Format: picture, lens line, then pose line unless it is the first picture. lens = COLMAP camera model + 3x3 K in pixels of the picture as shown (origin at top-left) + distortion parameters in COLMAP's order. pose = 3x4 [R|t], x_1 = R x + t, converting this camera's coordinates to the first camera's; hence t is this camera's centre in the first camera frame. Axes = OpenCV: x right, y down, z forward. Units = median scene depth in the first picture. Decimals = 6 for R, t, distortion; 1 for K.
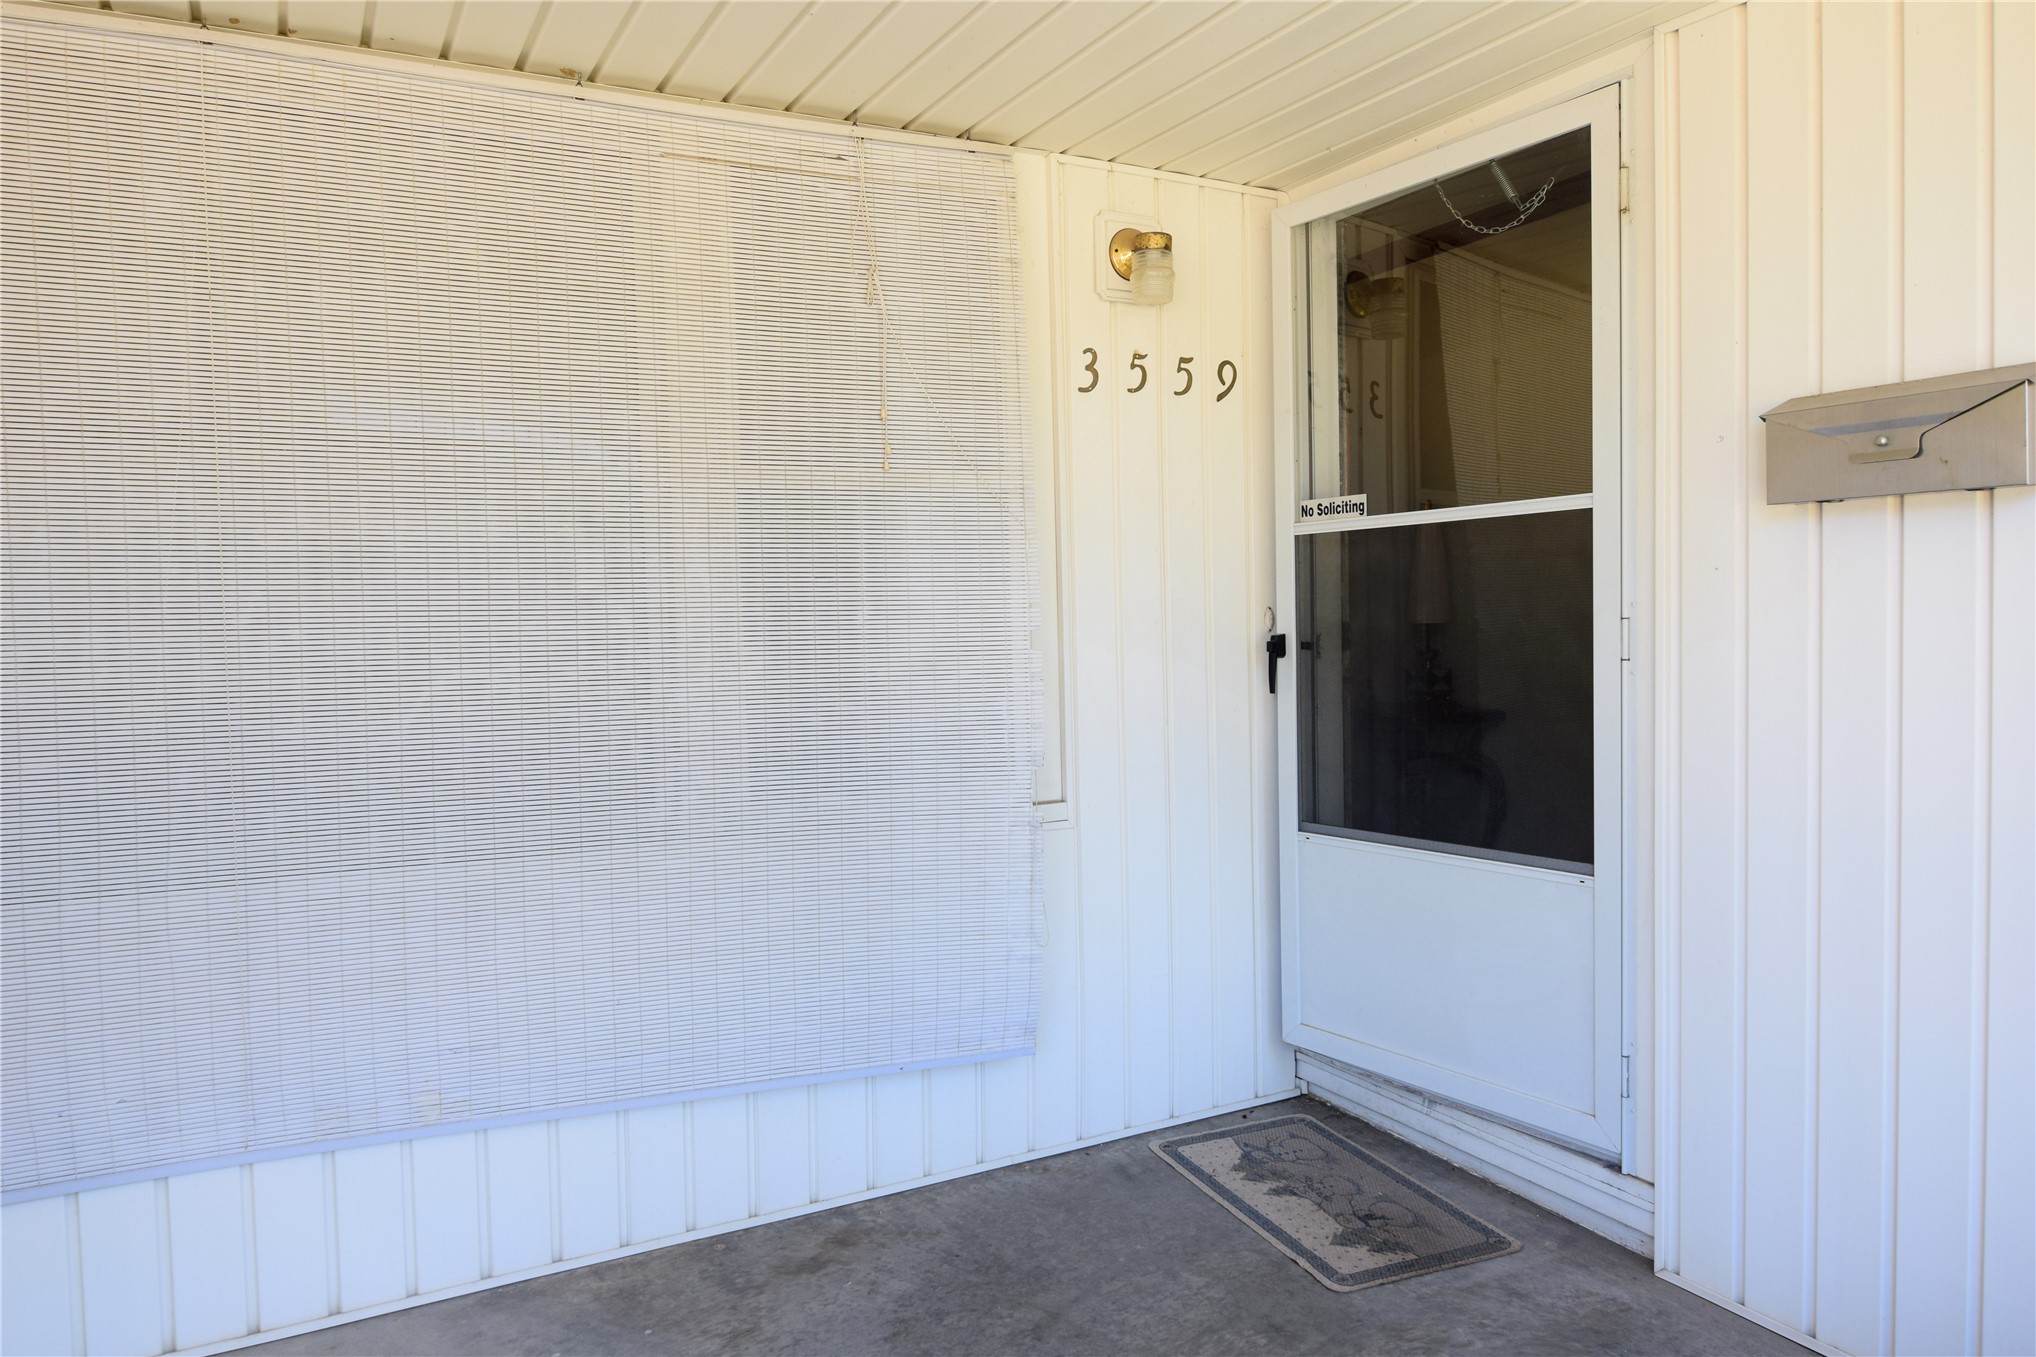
lens RADIAL K [[1351.9, 0, 1027.4], [0, 1351.9, 677.1], [0, 0, 1]] dist [0.005037, -0.022581]
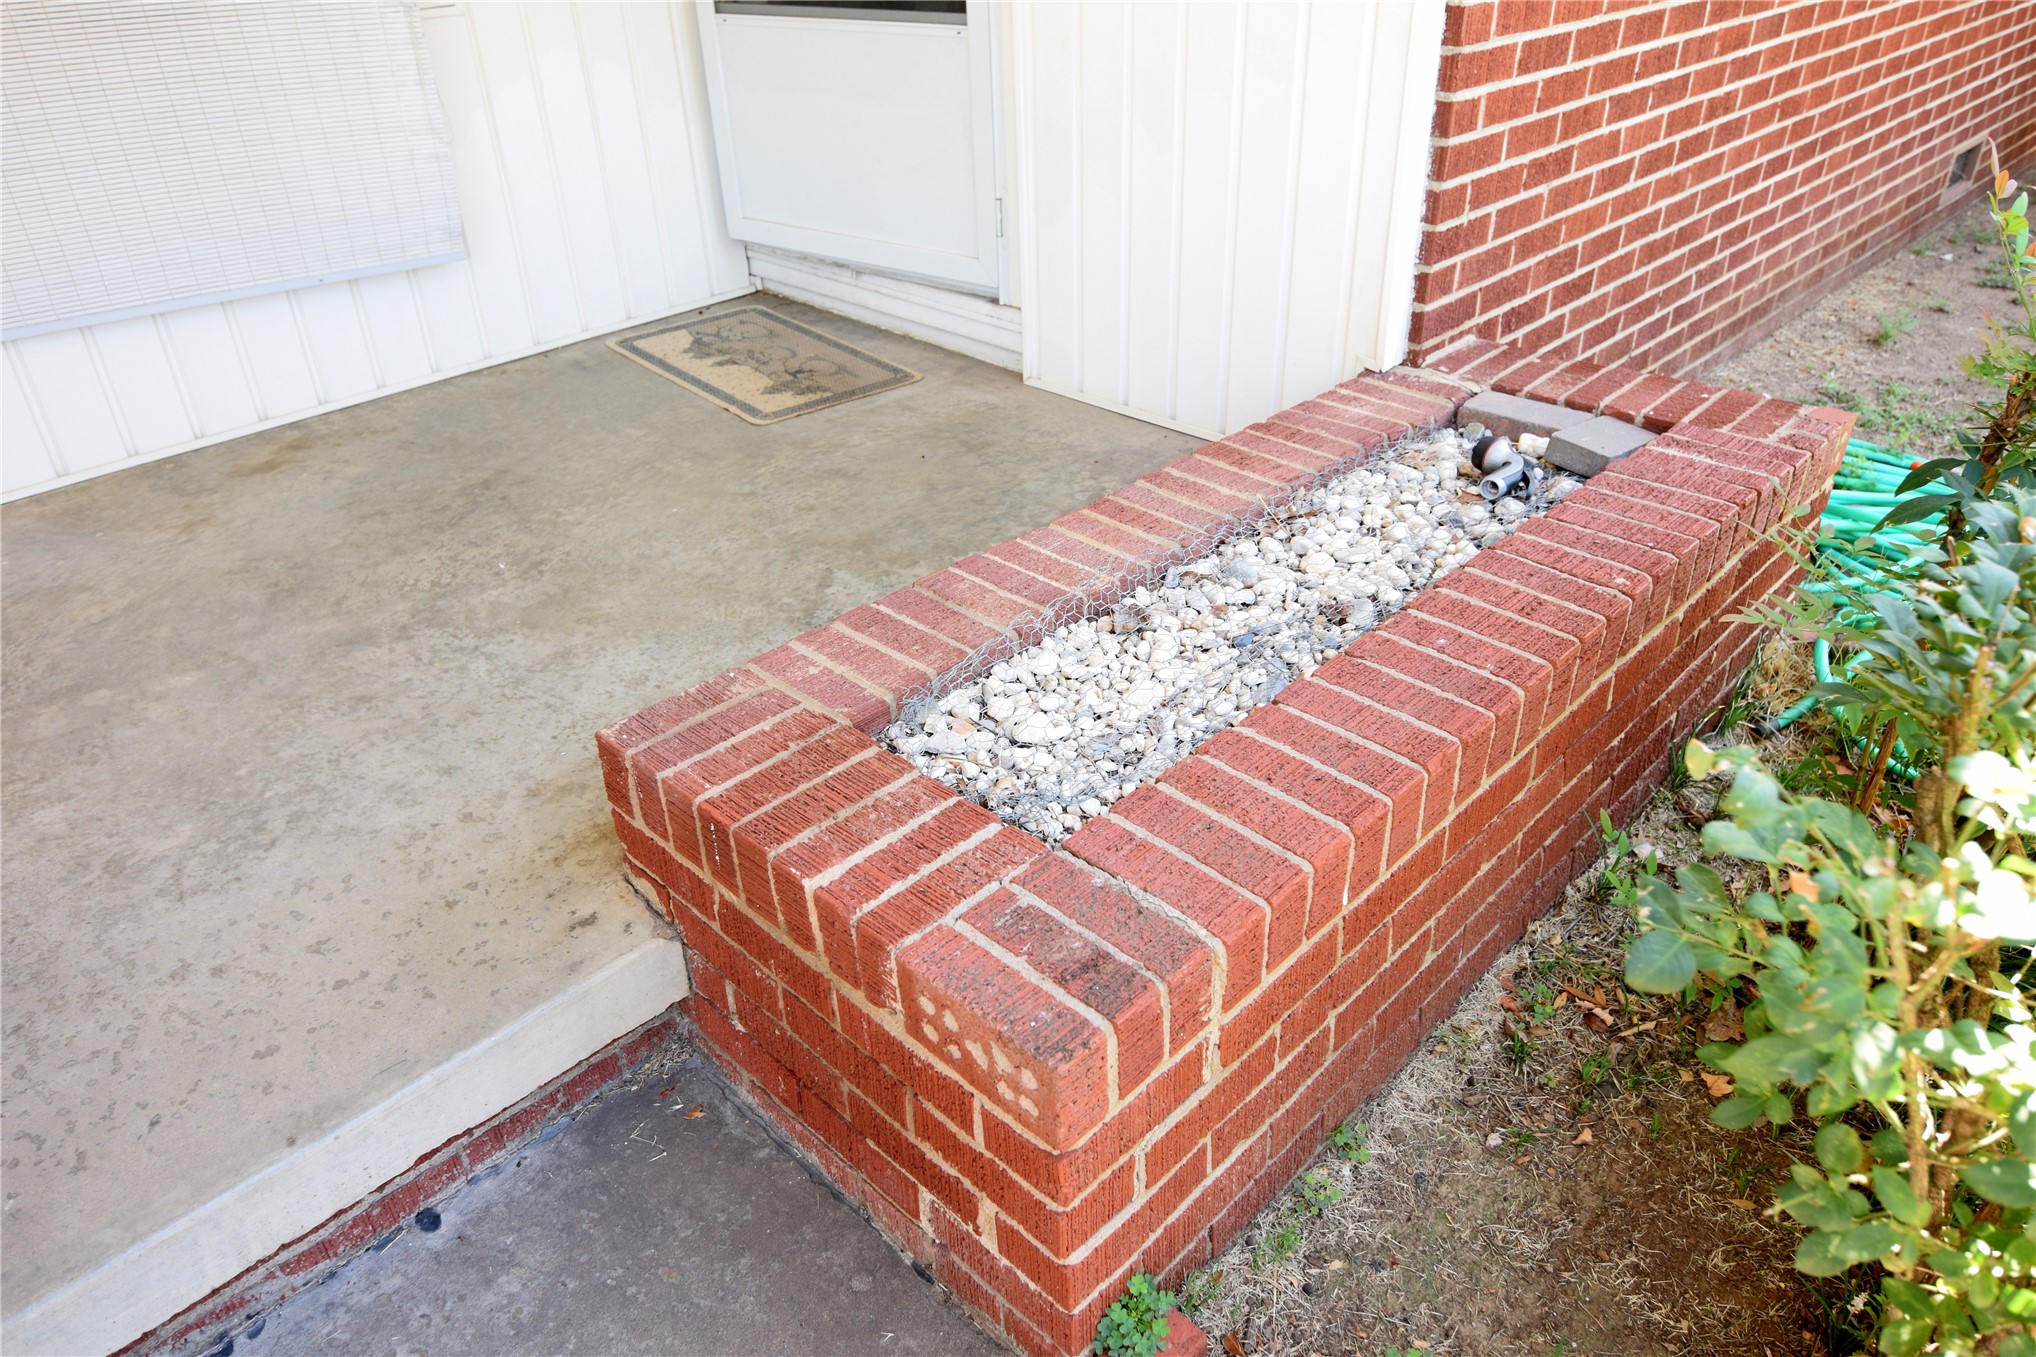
lens RADIAL K [[1351.9, 0, 1027.4], [0, 1351.9, 677.1], [0, 0, 1]] dist [0.005037, -0.022581]
pose [[0.953506, -0.163862, 0.252935, 0.103654], [0.021585, 0.874246, 0.485002, 0.074527], [-0.300601, -0.456993, 0.837136, -0.120884]]
